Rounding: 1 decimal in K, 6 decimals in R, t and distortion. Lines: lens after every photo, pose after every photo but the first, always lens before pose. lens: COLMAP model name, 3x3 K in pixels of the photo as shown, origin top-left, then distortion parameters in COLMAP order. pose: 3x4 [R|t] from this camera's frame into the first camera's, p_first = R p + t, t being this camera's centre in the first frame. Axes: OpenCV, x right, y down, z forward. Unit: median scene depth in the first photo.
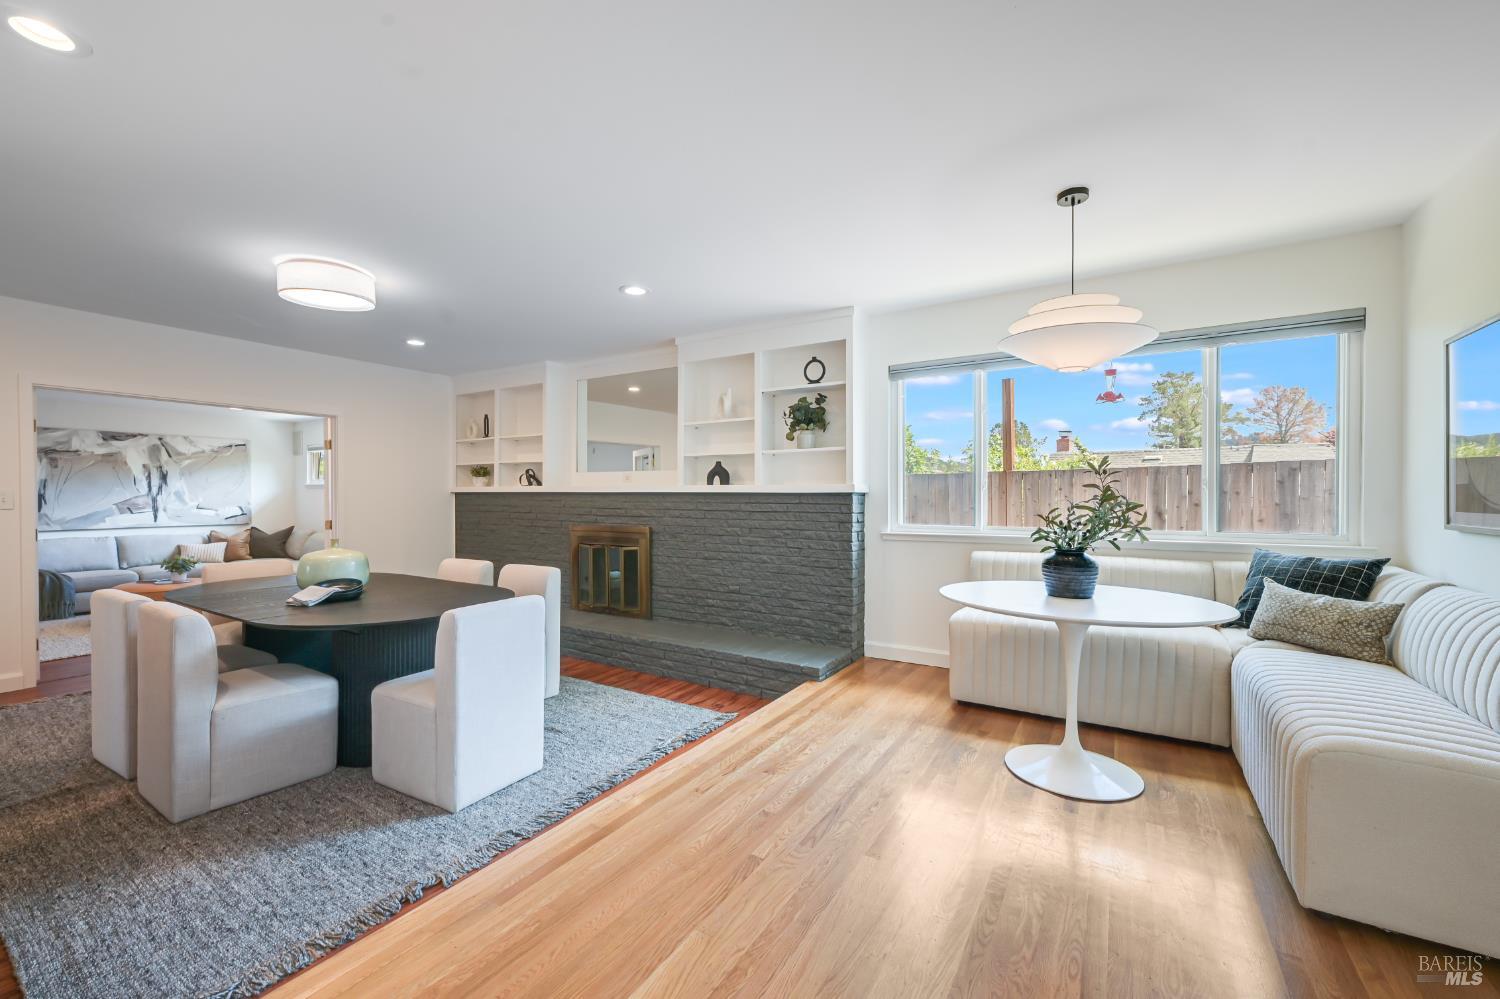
lens RADIAL K [[600.0, 0, 760.3], [0, 600.0, 499.2], [0, 0, 1]] dist [0.000632, -0.000500]
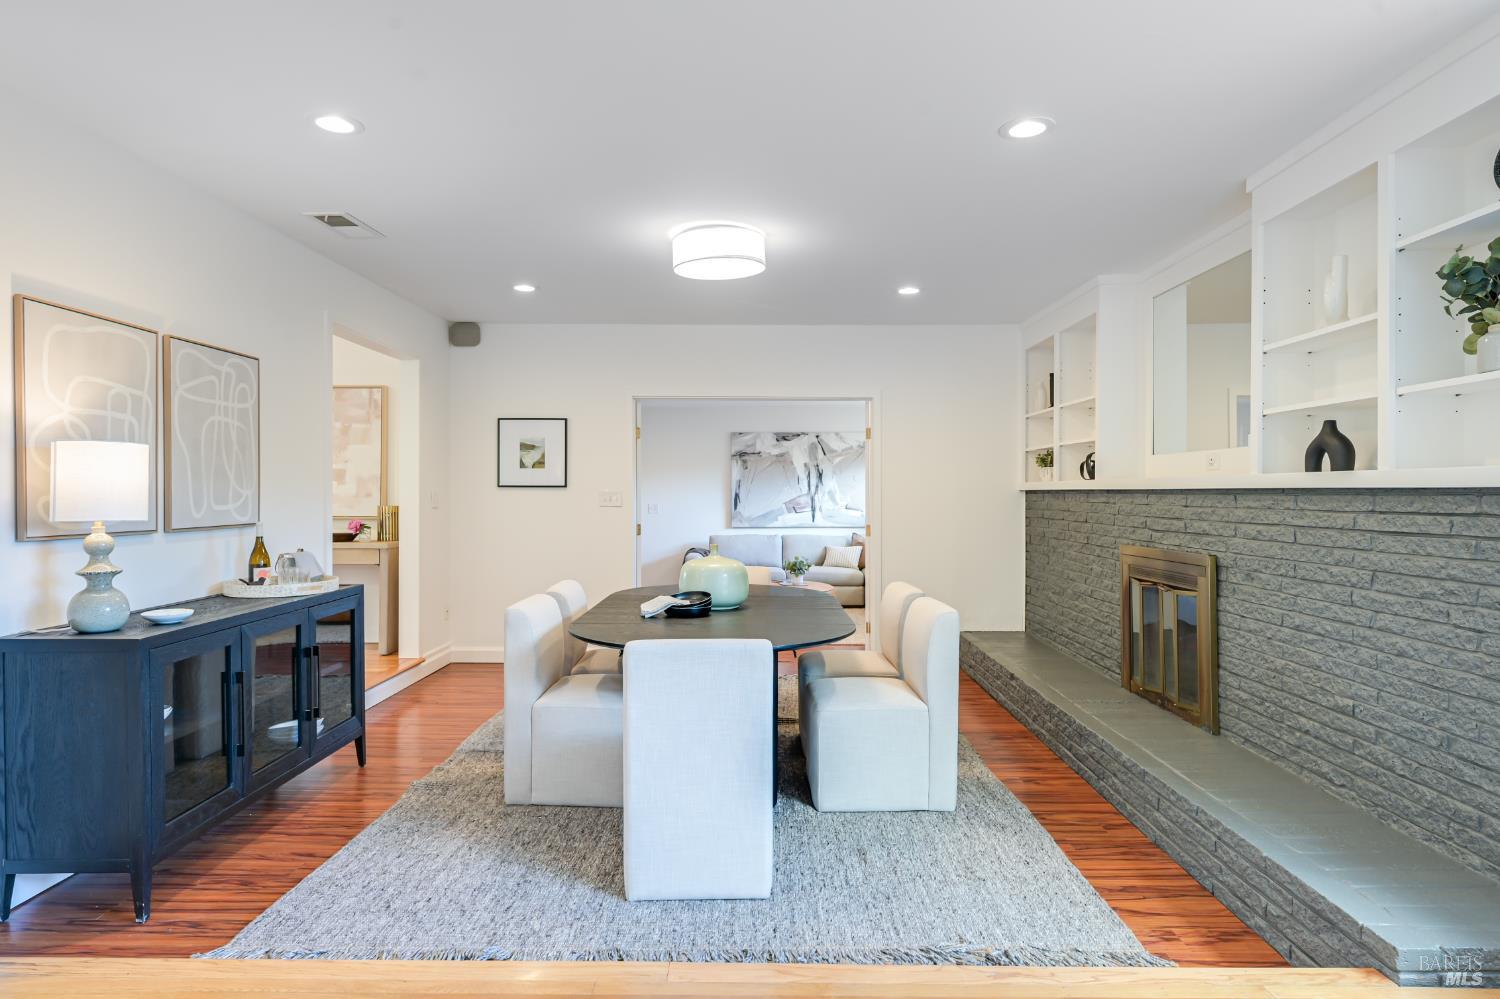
lens RADIAL K [[884.3, 0, 743.5], [0, 884.3, 495.1], [0, 0, 1]] dist [-0.015241, 0.002967]
pose [[0.506783, 0.000204, -0.862074, 0.224777], [-0.004991, 0.999984, -0.002697, -0.001624], [0.862059, 0.005669, 0.506776, 0.219257]]
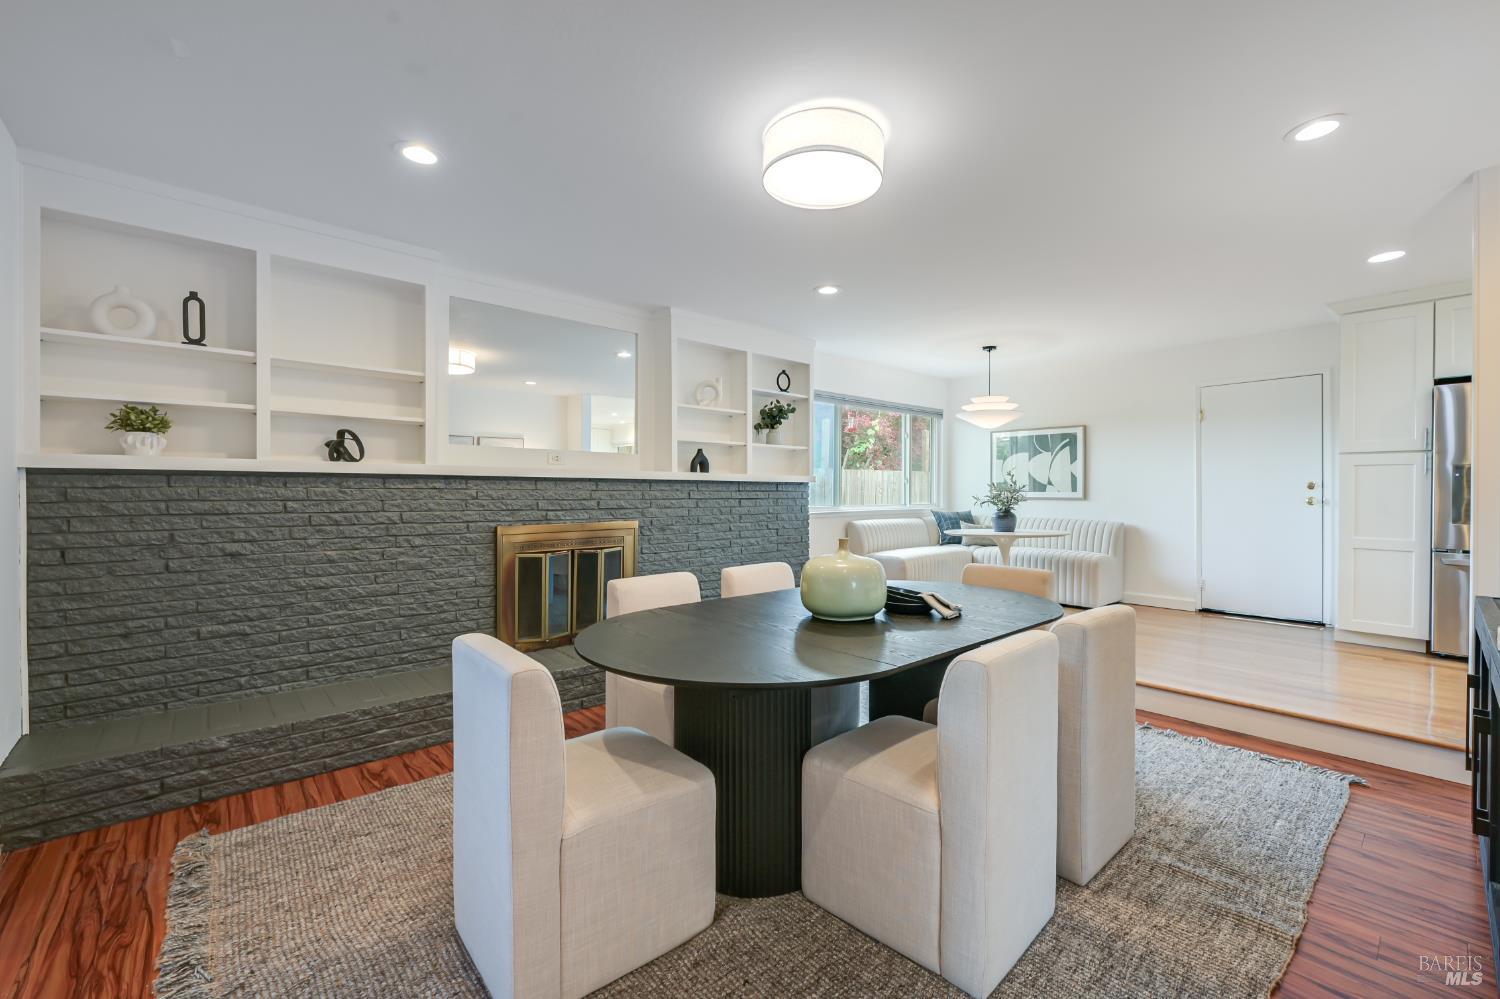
lens RADIAL K [[623.3, 0, 742.0], [0, 623.3, 498.3], [0, 0, 1]] dist [-0.001206, 0.000068]
pose [[0.294654, -0.011692, 0.955533, -0.811848], [0.002837, 0.999931, 0.011361, 0.004922], [-0.955600, -0.000636, 0.294667, 0.507665]]
